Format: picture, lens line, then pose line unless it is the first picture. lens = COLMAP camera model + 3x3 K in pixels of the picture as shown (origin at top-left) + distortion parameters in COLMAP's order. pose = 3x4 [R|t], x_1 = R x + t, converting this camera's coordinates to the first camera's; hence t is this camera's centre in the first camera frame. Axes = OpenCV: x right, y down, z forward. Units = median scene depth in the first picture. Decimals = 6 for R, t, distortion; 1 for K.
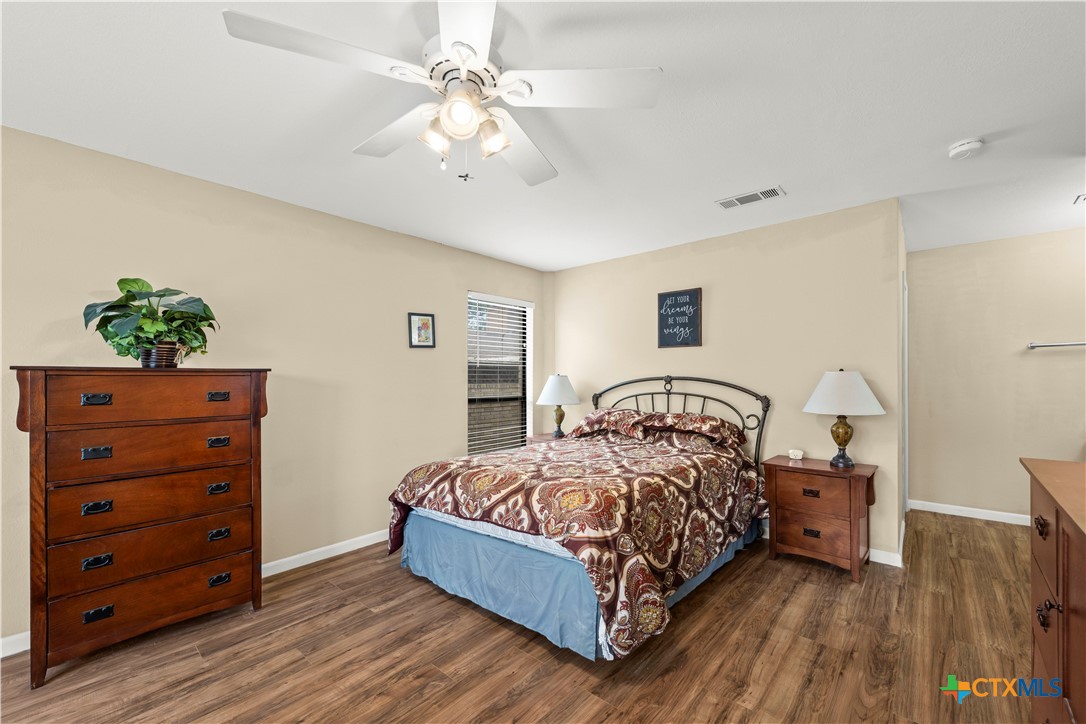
lens RADIAL K [[433.4, 0, 548.9], [0, 433.4, 379.7], [0, 0, 1]] dist [0.001320, -0.000275]
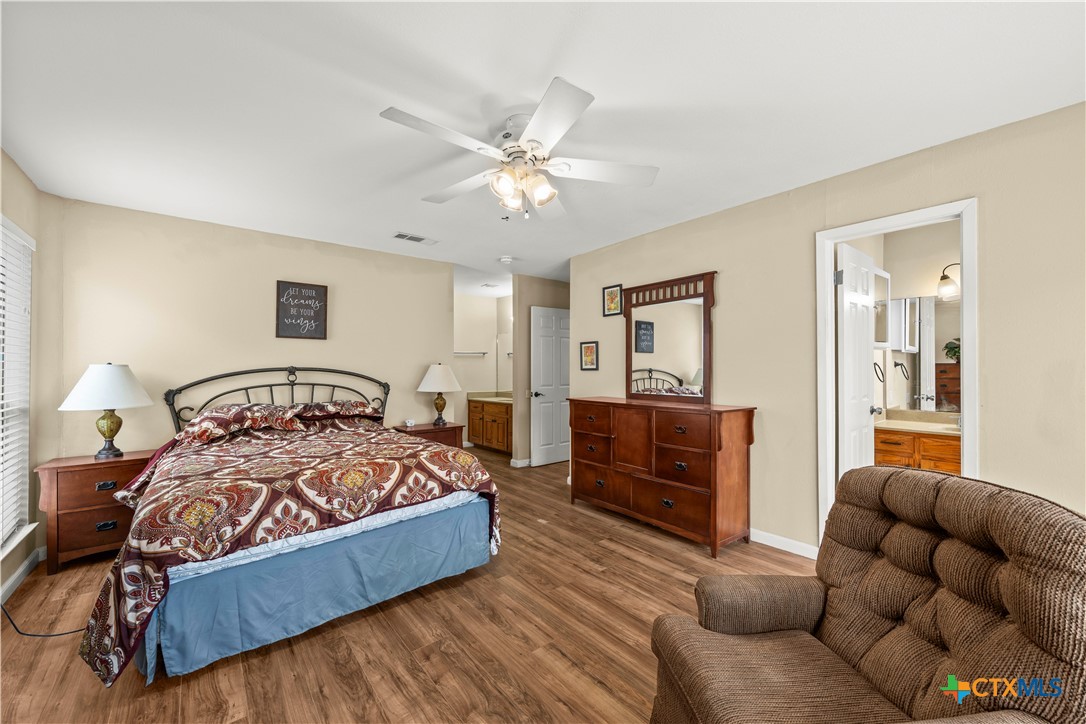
lens RADIAL K [[430.5, 0, 548.4], [0, 430.5, 370.4], [0, 0, 1]] dist [0.000897, -0.000177]
pose [[0.167257, 0.000050, 0.985913, -0.692354], [0.005887, 0.999982, -0.001050, 0.004805], [-0.985896, 0.005980, 0.167254, 0.300425]]
